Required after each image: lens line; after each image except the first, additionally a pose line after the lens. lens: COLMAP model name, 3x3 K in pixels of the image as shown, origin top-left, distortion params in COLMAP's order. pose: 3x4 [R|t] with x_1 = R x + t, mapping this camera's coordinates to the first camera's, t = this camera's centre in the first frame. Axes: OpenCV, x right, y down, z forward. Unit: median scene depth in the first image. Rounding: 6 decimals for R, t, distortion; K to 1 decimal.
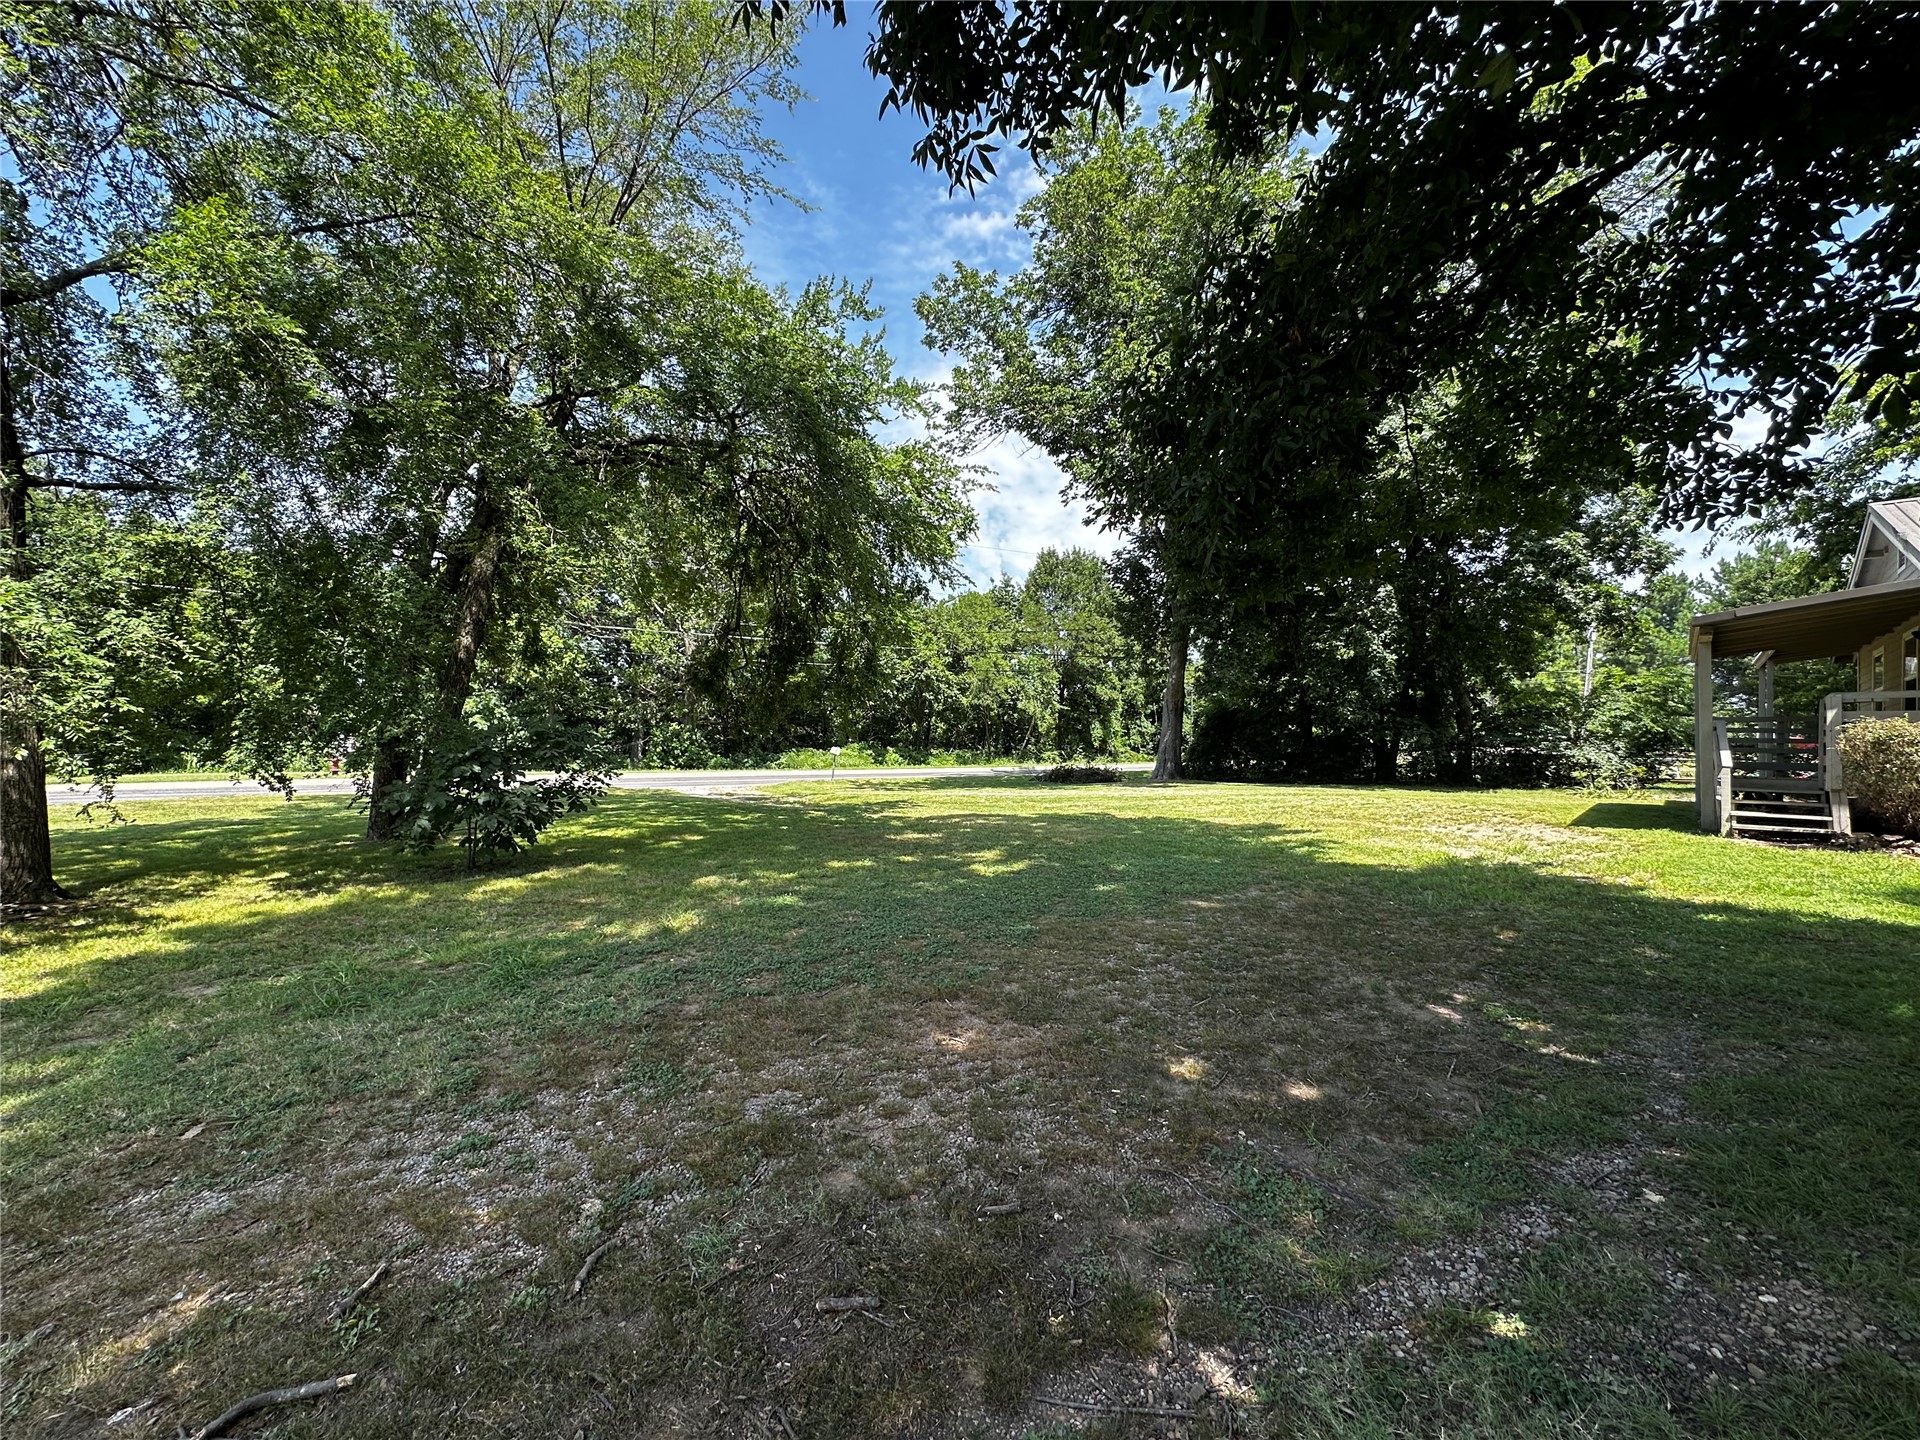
lens RADIAL K [[764.9, 0, 959.8], [0, 764.9, 722.9], [0, 0, 1]] dist [-0.000284, 0.000207]
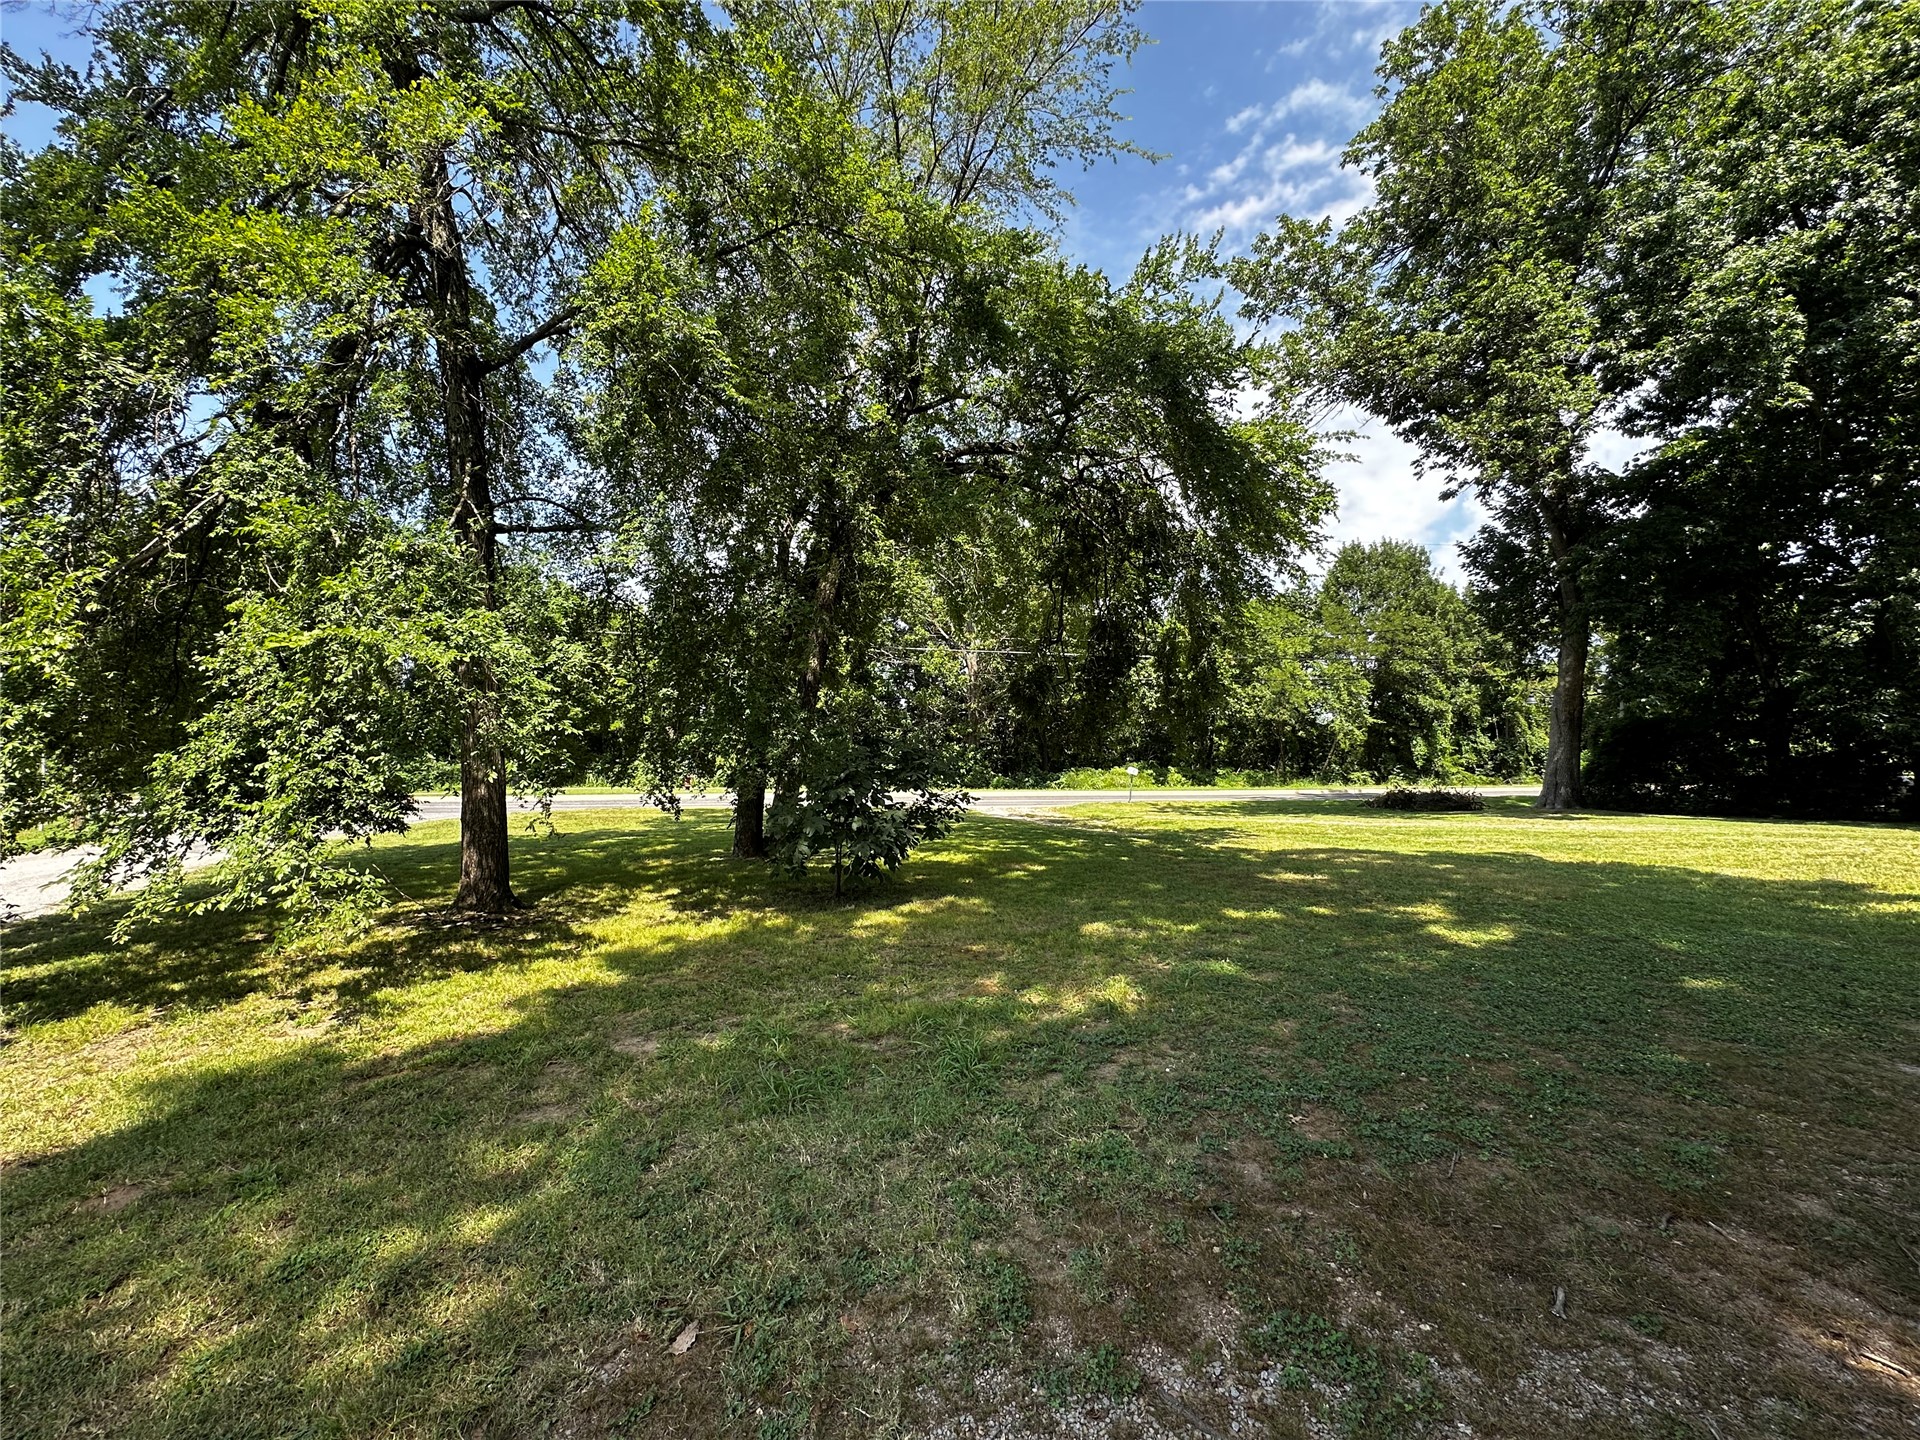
lens RADIAL K [[764.9, 0, 960.1], [0, 764.9, 721.5], [0, 0, 1]] dist [-0.000284, 0.000207]
pose [[0.945848, -0.016879, -0.324172, -0.121273], [0.008387, 0.999585, -0.027573, 0.000326], [0.324503, 0.023361, 0.945596, 0.093934]]
